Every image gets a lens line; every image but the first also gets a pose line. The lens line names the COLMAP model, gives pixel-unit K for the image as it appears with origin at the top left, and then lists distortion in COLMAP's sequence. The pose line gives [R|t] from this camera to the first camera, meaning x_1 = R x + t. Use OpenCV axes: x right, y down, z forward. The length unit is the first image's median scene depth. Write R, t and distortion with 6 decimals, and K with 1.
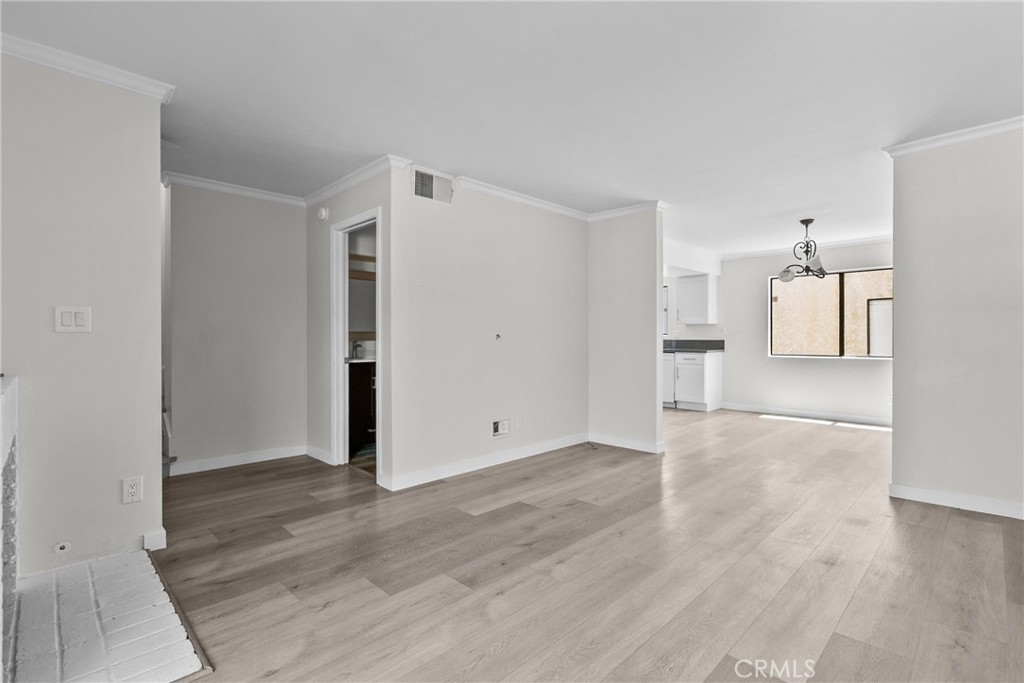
lens RADIAL K [[478.7, 0, 512.0], [0, 478.7, 341.5], [0, 0, 1]] dist [-0.003669, 0.000031]
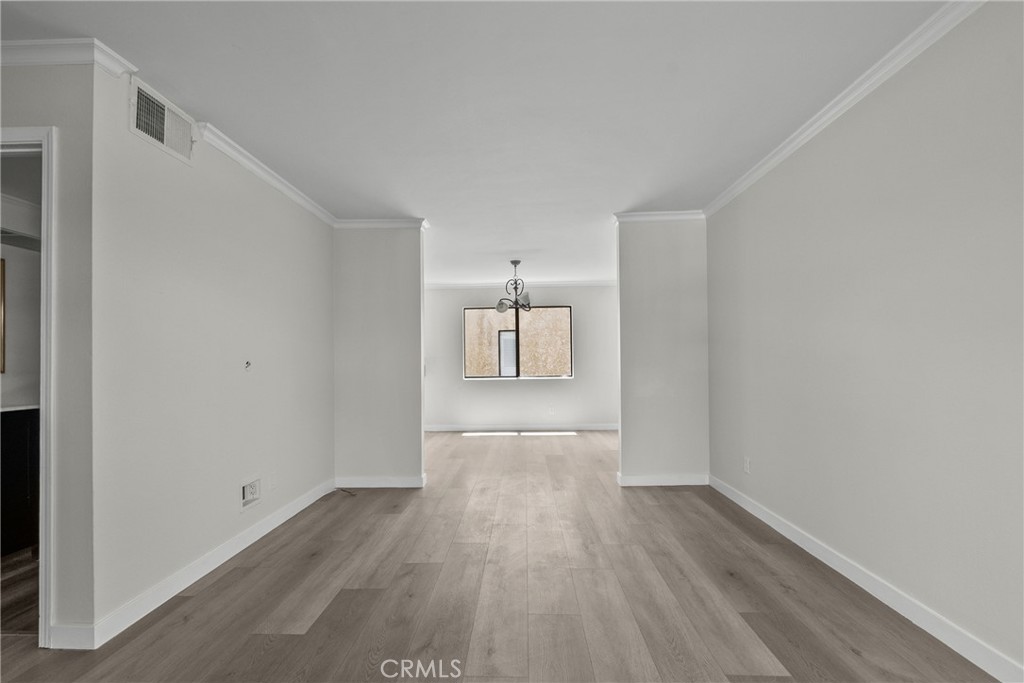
lens RADIAL K [[470.7, 0, 510.2], [0, 470.7, 353.2], [0, 0, 1]] dist [-0.002946, 0.001627]
pose [[0.726829, 0.004047, 0.686806, -0.247628], [0.015766, 0.999621, -0.022576, -0.005303], [-0.686637, 0.027237, 0.726490, 0.247291]]
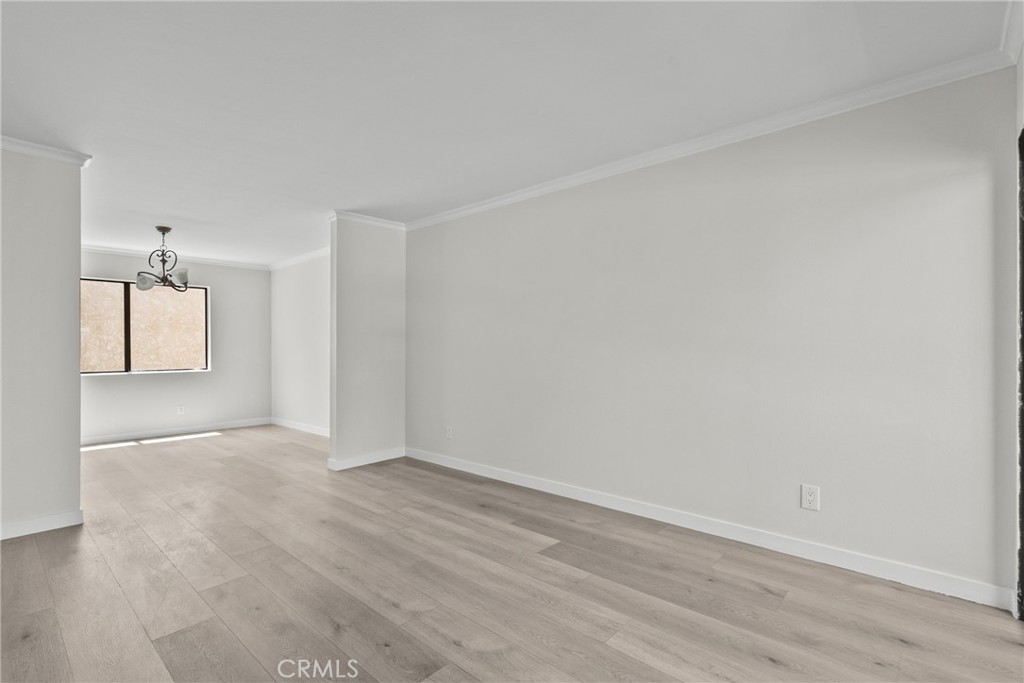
lens RADIAL K [[476.7, 0, 508.1], [0, 476.7, 353.9], [0, 0, 1]] dist [-0.003665, 0.000237]
pose [[-0.047192, -0.011021, 0.998825, -0.487518], [0.010822, 0.999875, 0.011544, -0.011791], [-0.998827, 0.011354, -0.047067, 0.504758]]
